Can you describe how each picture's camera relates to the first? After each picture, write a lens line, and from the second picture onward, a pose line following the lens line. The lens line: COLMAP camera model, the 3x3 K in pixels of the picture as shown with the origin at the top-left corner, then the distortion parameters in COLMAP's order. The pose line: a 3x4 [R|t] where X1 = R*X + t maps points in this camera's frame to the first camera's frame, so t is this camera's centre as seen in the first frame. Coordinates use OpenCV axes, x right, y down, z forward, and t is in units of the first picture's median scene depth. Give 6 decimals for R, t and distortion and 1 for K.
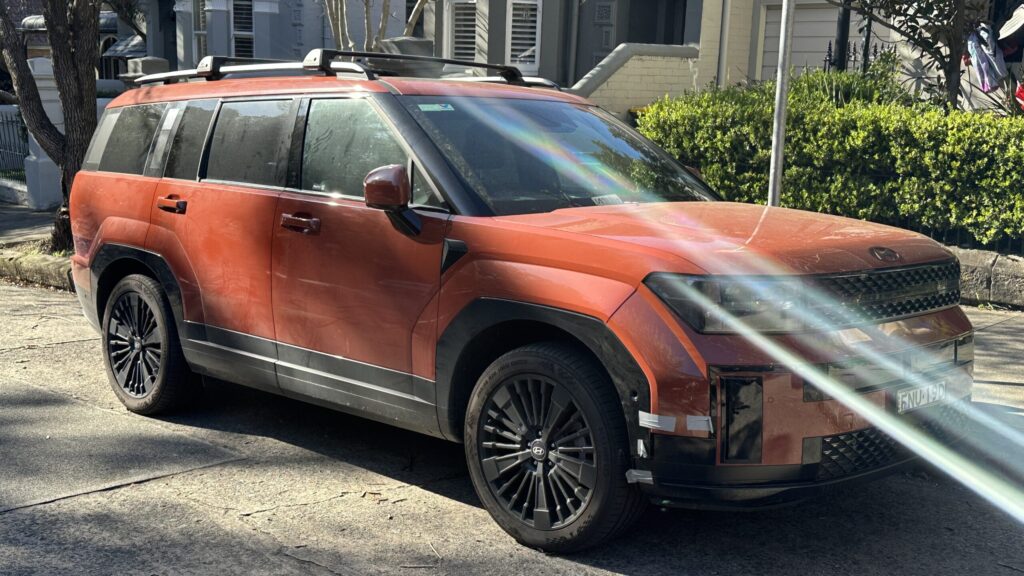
lens RADIAL K [[1239.3, 0, 512.0], [0, 1239.3, 288.0], [0, 0, 1]] dist [0.121778, -0.001210]
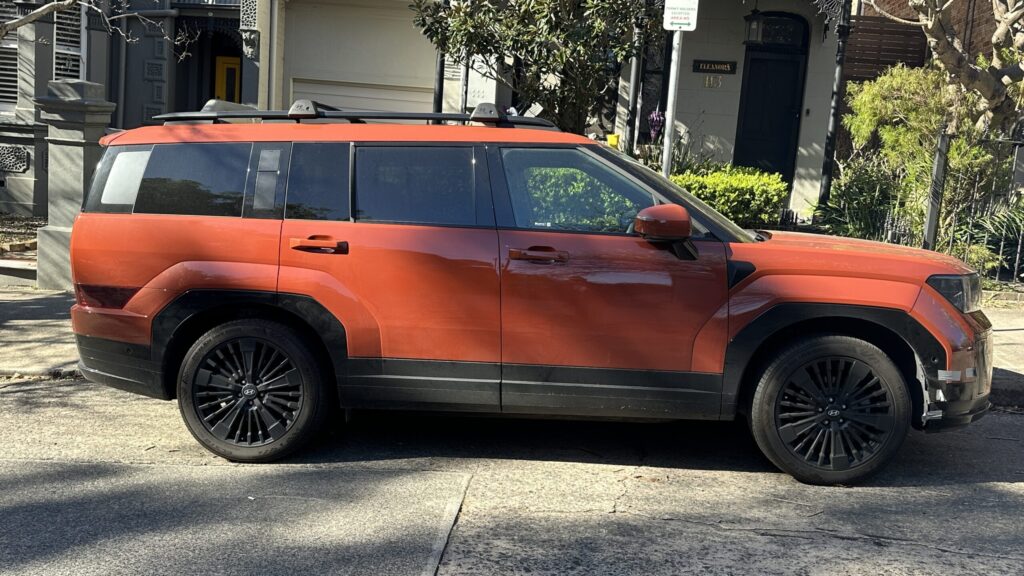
lens RADIAL K [[968.0, 0, 512.0], [0, 968.0, 288.0], [0, 0, 1]] dist [0.176656, -0.369576]
pose [[0.732900, -0.059540, 0.677726, -0.660937], [0.069770, 0.997489, 0.012183, -0.029775], [-0.676749, 0.038356, 0.735214, 0.302906]]
